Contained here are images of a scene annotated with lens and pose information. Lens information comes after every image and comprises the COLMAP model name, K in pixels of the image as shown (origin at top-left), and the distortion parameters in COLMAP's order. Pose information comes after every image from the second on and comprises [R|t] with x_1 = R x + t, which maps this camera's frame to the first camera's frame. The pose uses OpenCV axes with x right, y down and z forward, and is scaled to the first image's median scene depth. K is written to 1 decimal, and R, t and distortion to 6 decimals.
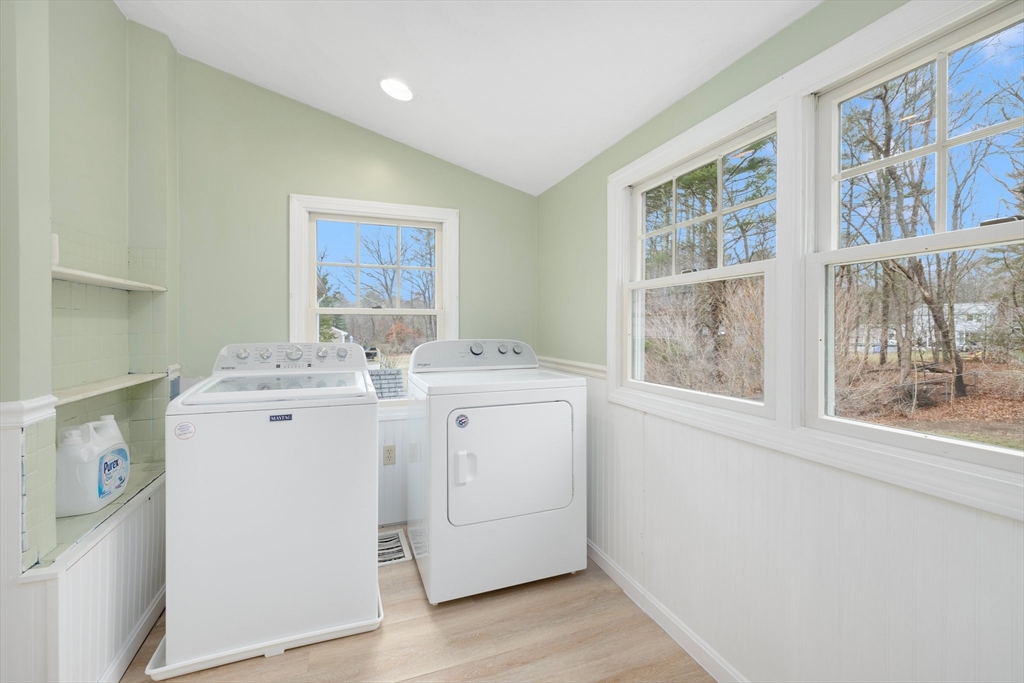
lens RADIAL K [[436.2, 0, 508.8], [0, 436.2, 335.5], [0, 0, 1]] dist [0.002556, -0.002715]
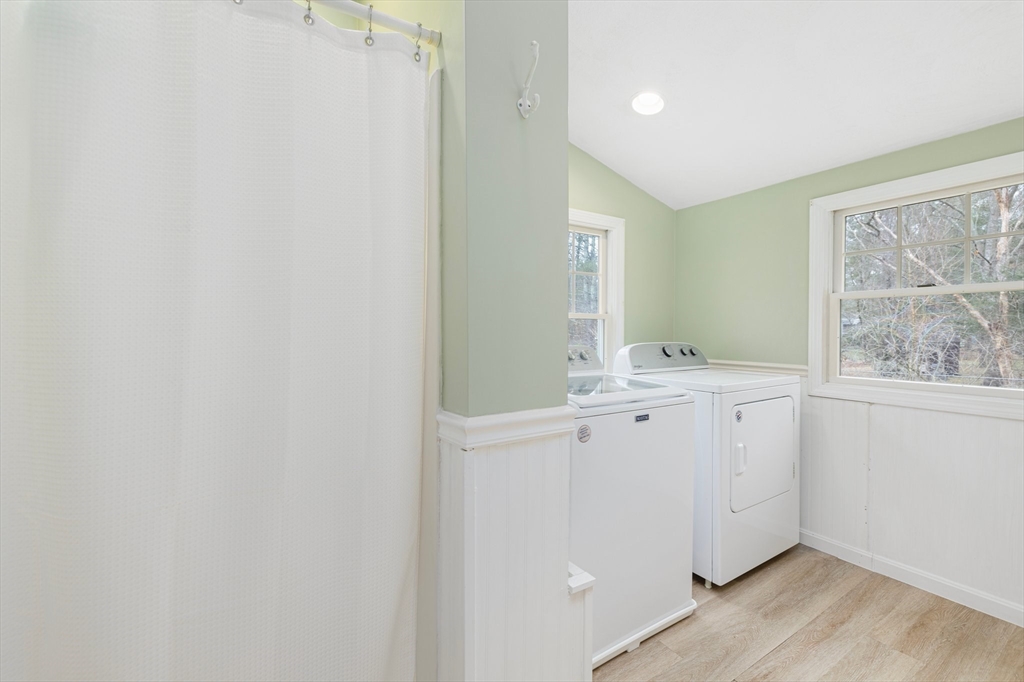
lens RADIAL K [[436.2, 0, 501.3], [0, 436.2, 336.9], [0, 0, 1]] dist [0.002556, -0.002715]
pose [[0.980070, -0.001957, 0.198643, -0.913538], [0.002944, 0.999985, -0.004671, -0.000747], [-0.198631, 0.005163, 0.980061, 0.040256]]
